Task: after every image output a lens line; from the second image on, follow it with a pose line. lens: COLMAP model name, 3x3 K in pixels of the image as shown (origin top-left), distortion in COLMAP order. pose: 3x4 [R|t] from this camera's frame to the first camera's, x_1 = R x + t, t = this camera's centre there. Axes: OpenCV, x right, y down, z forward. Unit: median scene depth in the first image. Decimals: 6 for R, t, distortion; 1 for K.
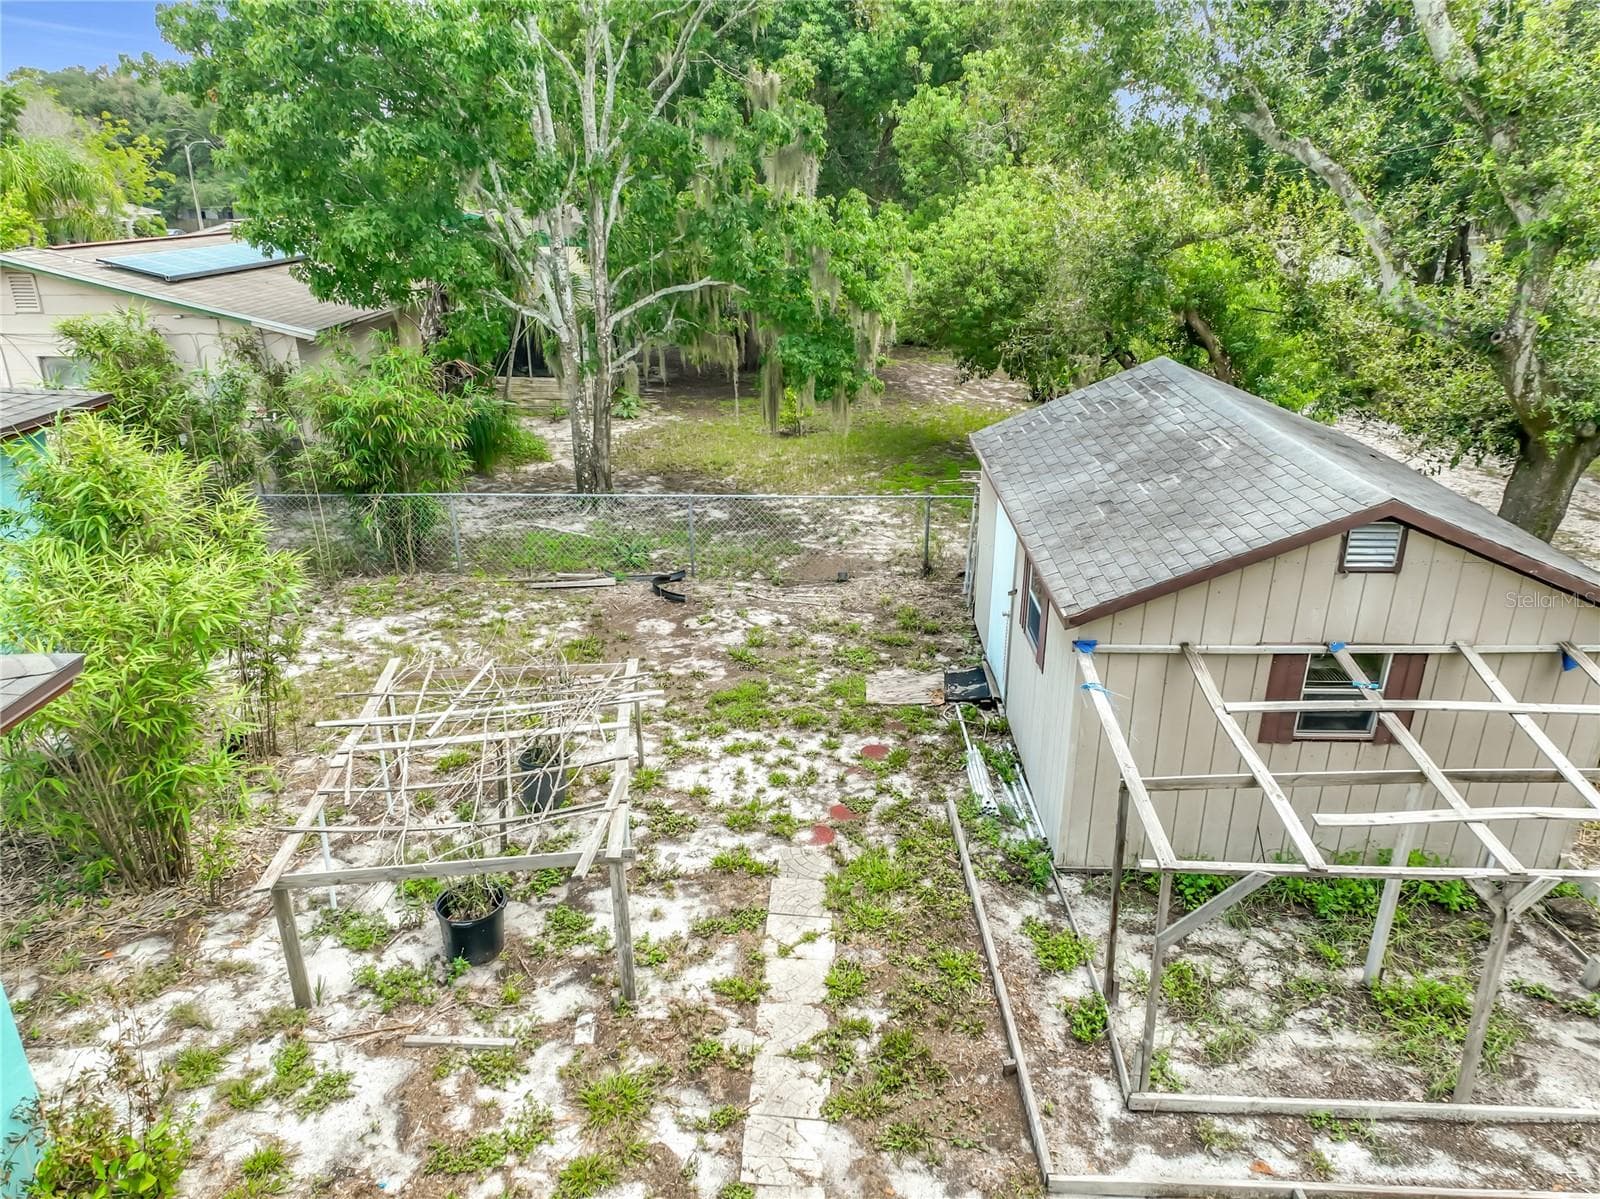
lens RADIAL K [[1111.1, 0, 801.2], [0, 1111.1, 632.1], [0, 0, 1]] dist [0.009045, 0.002368]
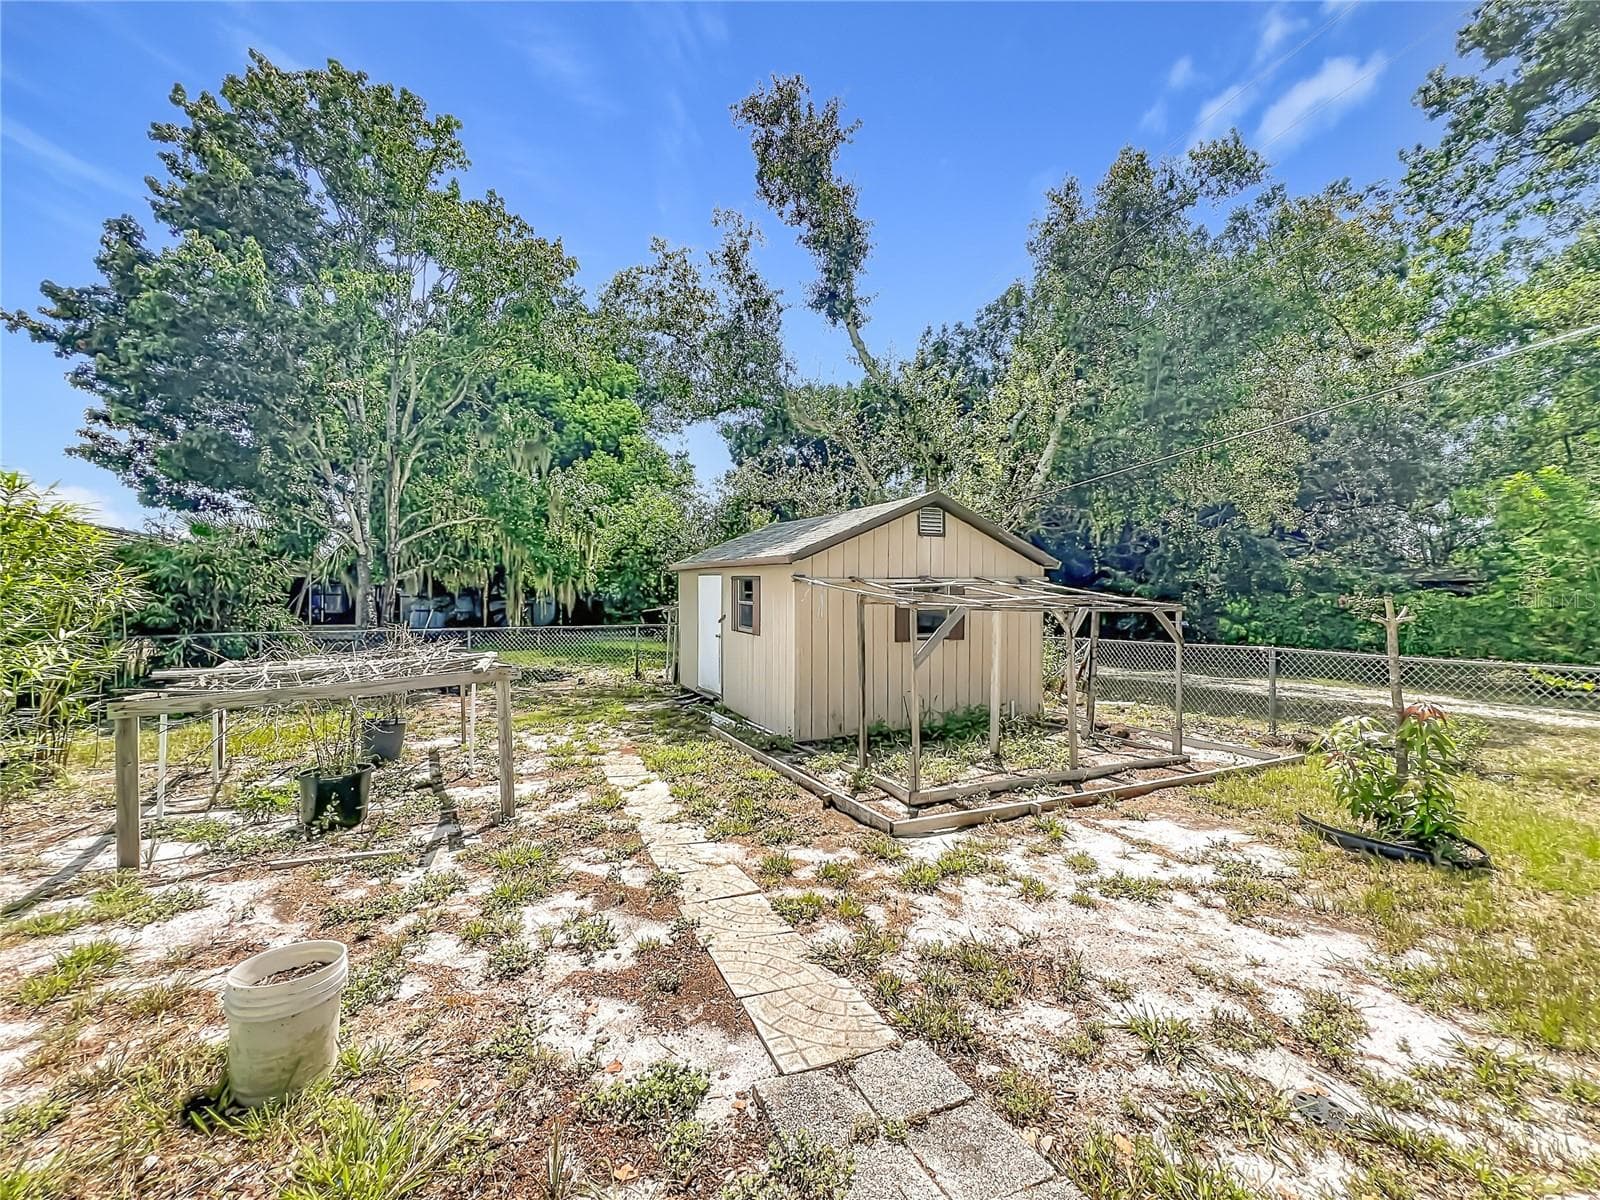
lens RADIAL K [[651.9, 0, 789.1], [0, 651.9, 601.7], [0, 0, 1]] dist [0.000590, 0.000168]
pose [[0.903564, -0.009497, 0.428348, -0.155535], [0.168962, 0.926632, -0.335865, 0.345012], [-0.393731, 0.375850, 0.838876, 0.213301]]
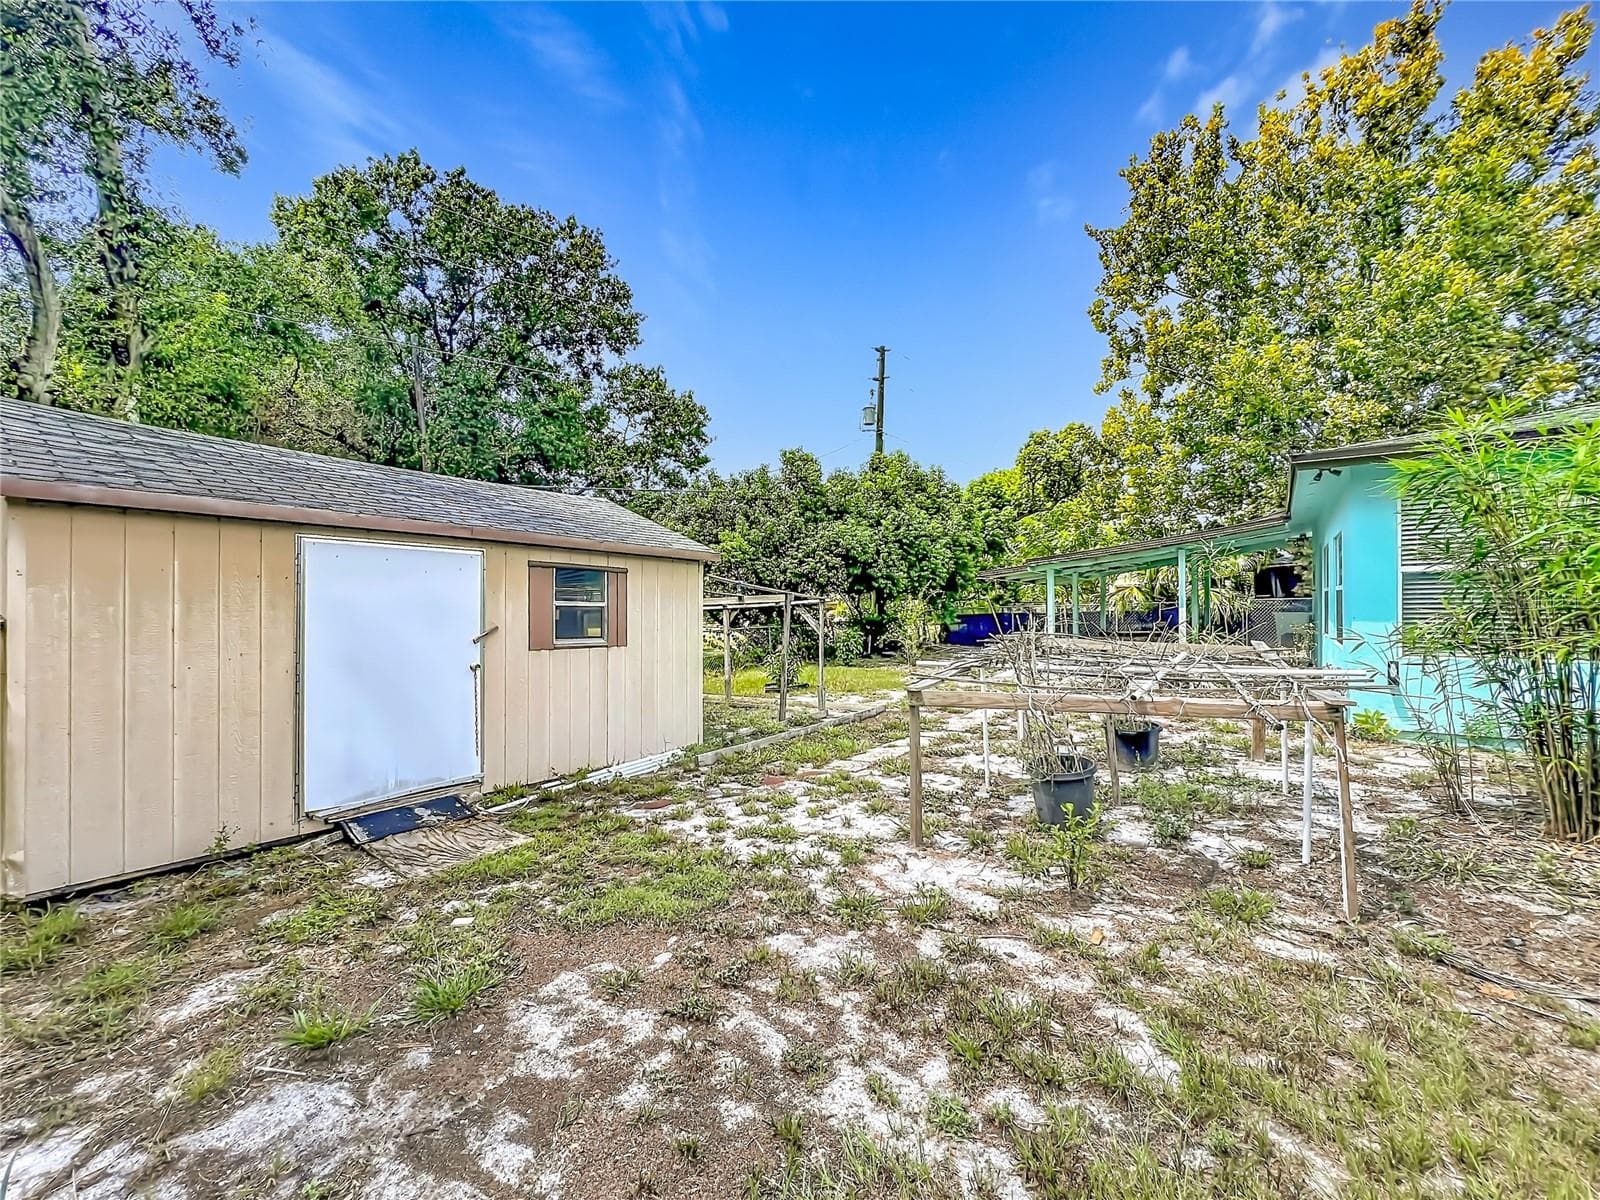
lens RADIAL K [[667.8, 0, 805.0], [0, 667.8, 602.5], [0, 0, 1]] dist [-0.000695, 0.000035]
pose [[-0.808784, 0.019463, 0.587783, -0.414033], [0.241897, 0.922003, 0.302318, -0.201652], [-0.536054, 0.386693, -0.750409, 1.590293]]
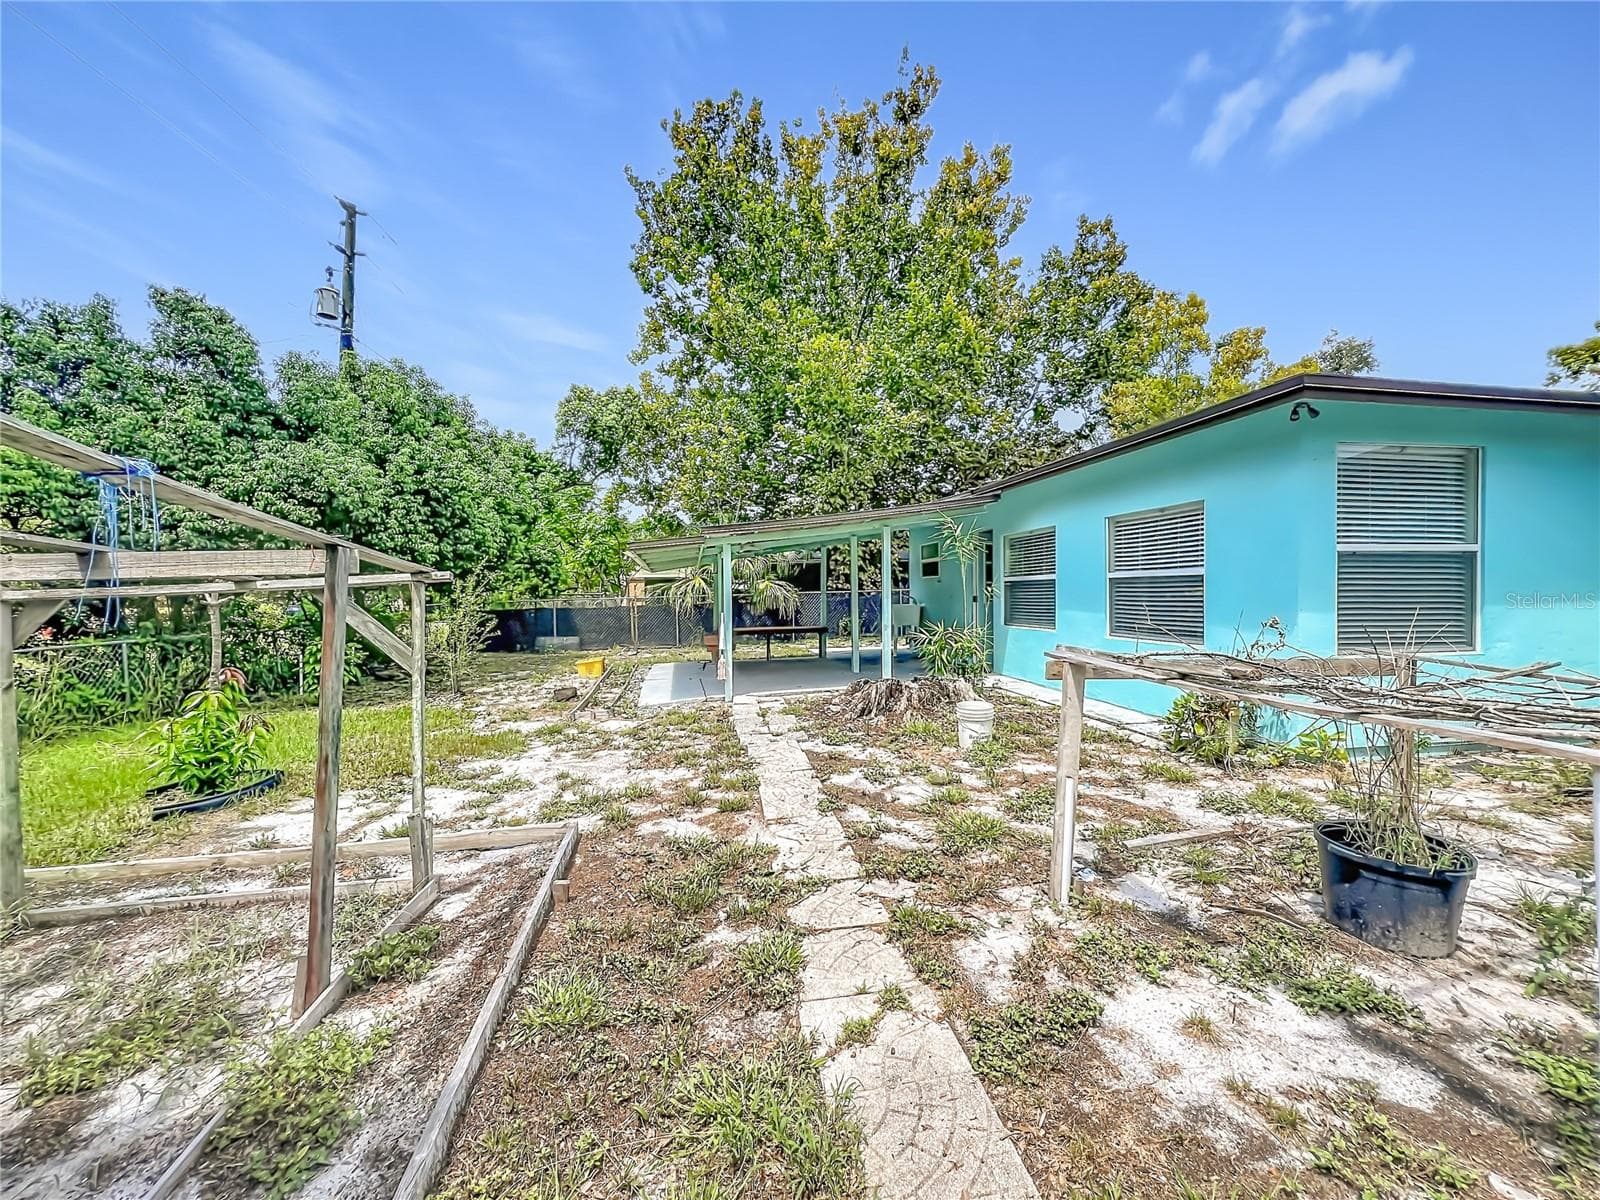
lens RADIAL K [[651.9, 0, 789.1], [0, 651.9, 601.7], [0, 0, 1]] dist [0.000590, 0.000168]
pose [[-0.988037, 0.016355, -0.153346, 0.073084], [-0.045138, 0.920145, 0.388966, -0.003461], [0.147462, 0.391235, -0.908400, 1.118824]]
